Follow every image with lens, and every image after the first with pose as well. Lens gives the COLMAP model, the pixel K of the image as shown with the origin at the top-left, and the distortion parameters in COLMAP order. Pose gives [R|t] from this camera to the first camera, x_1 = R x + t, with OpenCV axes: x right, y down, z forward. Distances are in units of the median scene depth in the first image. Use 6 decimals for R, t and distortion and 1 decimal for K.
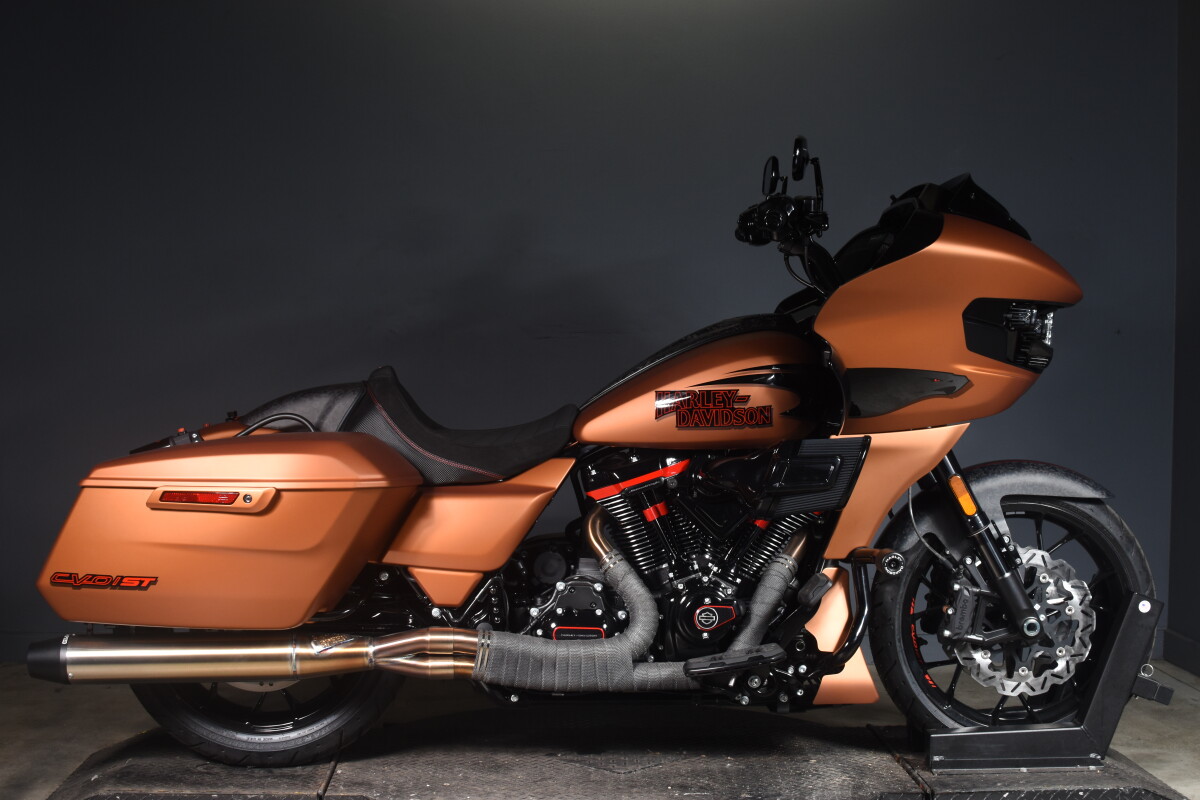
lens RADIAL K [[1852.2, 0, 599.4], [0, 1852.2, 381.7], [0, 0, 1]] dist [-0.193839, 0.113285]
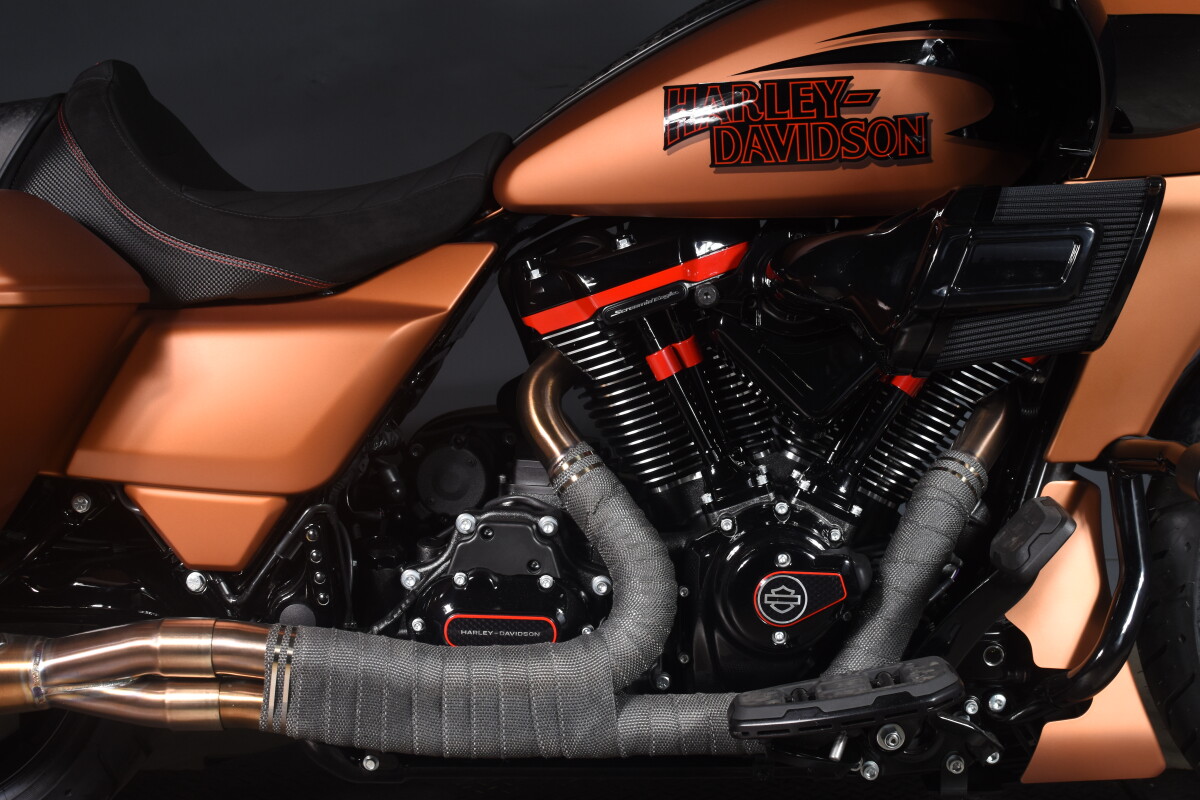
lens RADIAL K [[1852.2, 0, 599.4], [0, 1852.2, 381.7], [0, 0, 1]] dist [-0.193839, 0.113285]
pose [[0.996514, -0.007052, -0.083122, 0.050951], [0.013363, 0.997047, 0.075620, 0.041901], [0.082343, -0.076467, 0.993666, 0.555223]]
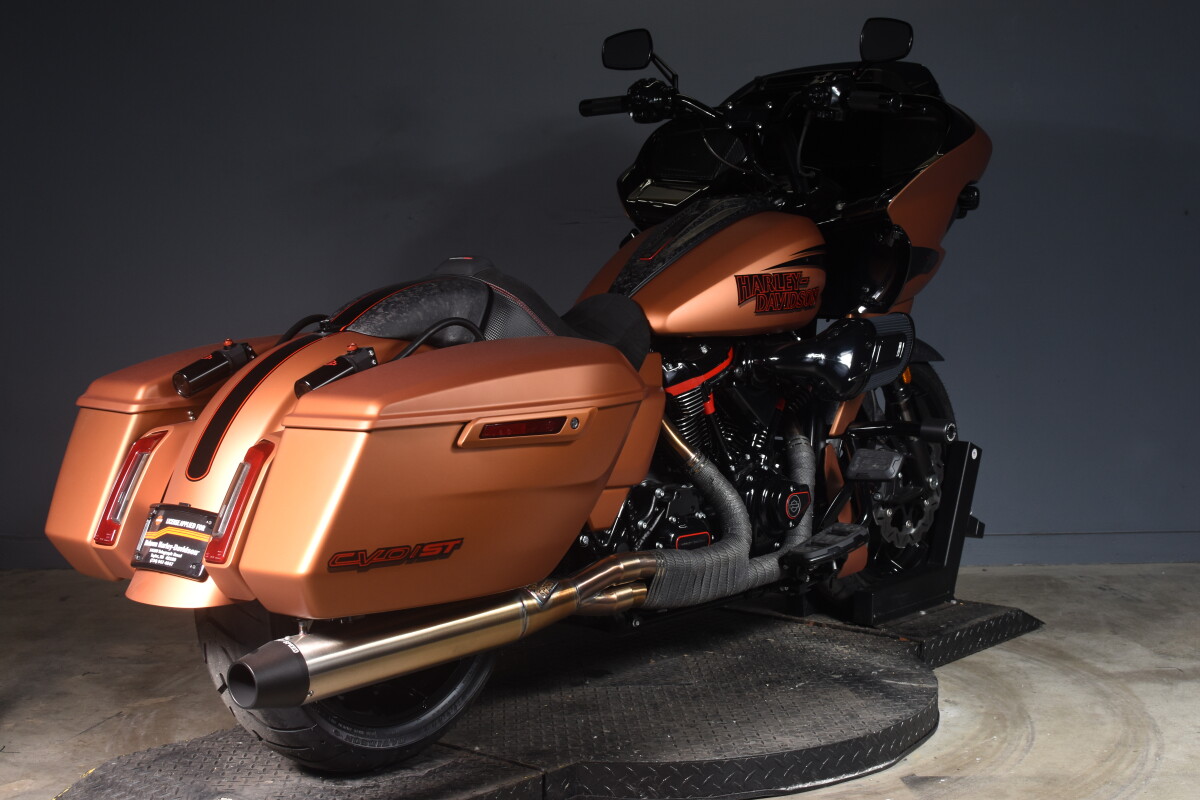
lens RADIAL K [[1852.2, 0, 599.4], [0, 1852.2, 381.7], [0, 0, 1]] dist [-0.193839, 0.113285]
pose [[0.682283, -0.073092, 0.727425, -0.708788], [0.026426, 0.996805, 0.075373, -0.013988], [-0.730610, -0.032203, 0.682035, 0.403918]]
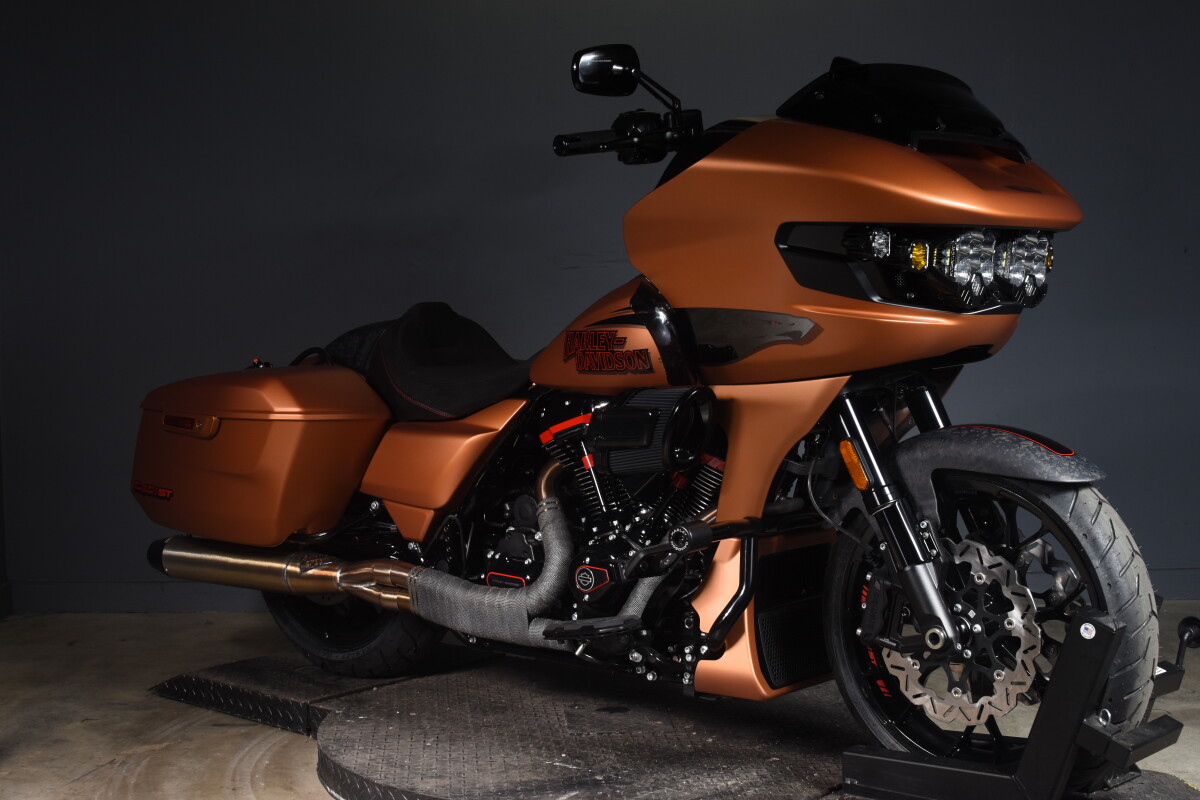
lens RADIAL K [[1852.2, 0, 599.4], [0, 1852.2, 381.7], [0, 0, 1]] dist [-0.193839, 0.113285]
pose [[0.720257, 0.032353, -0.692953, 0.688029], [0.000169, 0.998904, 0.046814, -0.013057], [0.693707, -0.033835, 0.719462, 0.340922]]
